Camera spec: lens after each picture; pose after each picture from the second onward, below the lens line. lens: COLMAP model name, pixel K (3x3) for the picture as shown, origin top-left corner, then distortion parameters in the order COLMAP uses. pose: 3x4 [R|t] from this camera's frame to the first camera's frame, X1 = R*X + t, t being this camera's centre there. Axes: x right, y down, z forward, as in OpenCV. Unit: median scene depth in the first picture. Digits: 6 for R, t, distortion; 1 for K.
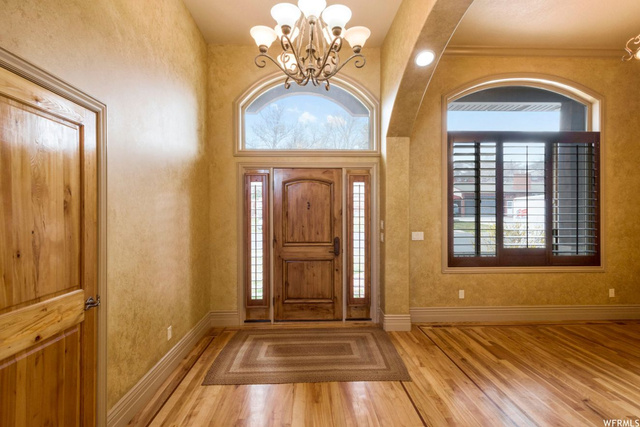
lens RADIAL K [[299.3, 0, 317.1], [0, 299.3, 216.1], [0, 0, 1]] dist [0.004355, -0.001484]
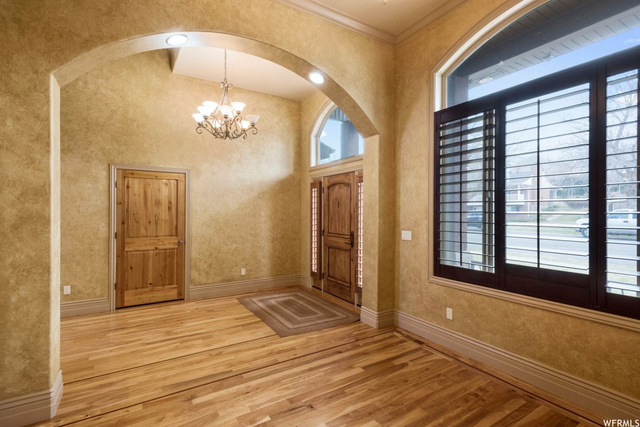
lens RADIAL K [[299.3, 0, 323.9], [0, 299.3, 211.6], [0, 0, 1]] dist [0.004355, -0.001484]
pose [[0.507907, 0.003485, -0.861405, 1.079201], [-0.008877, 0.999960, -0.001188, -0.003764], [0.861366, 0.008250, 0.507918, 0.339959]]
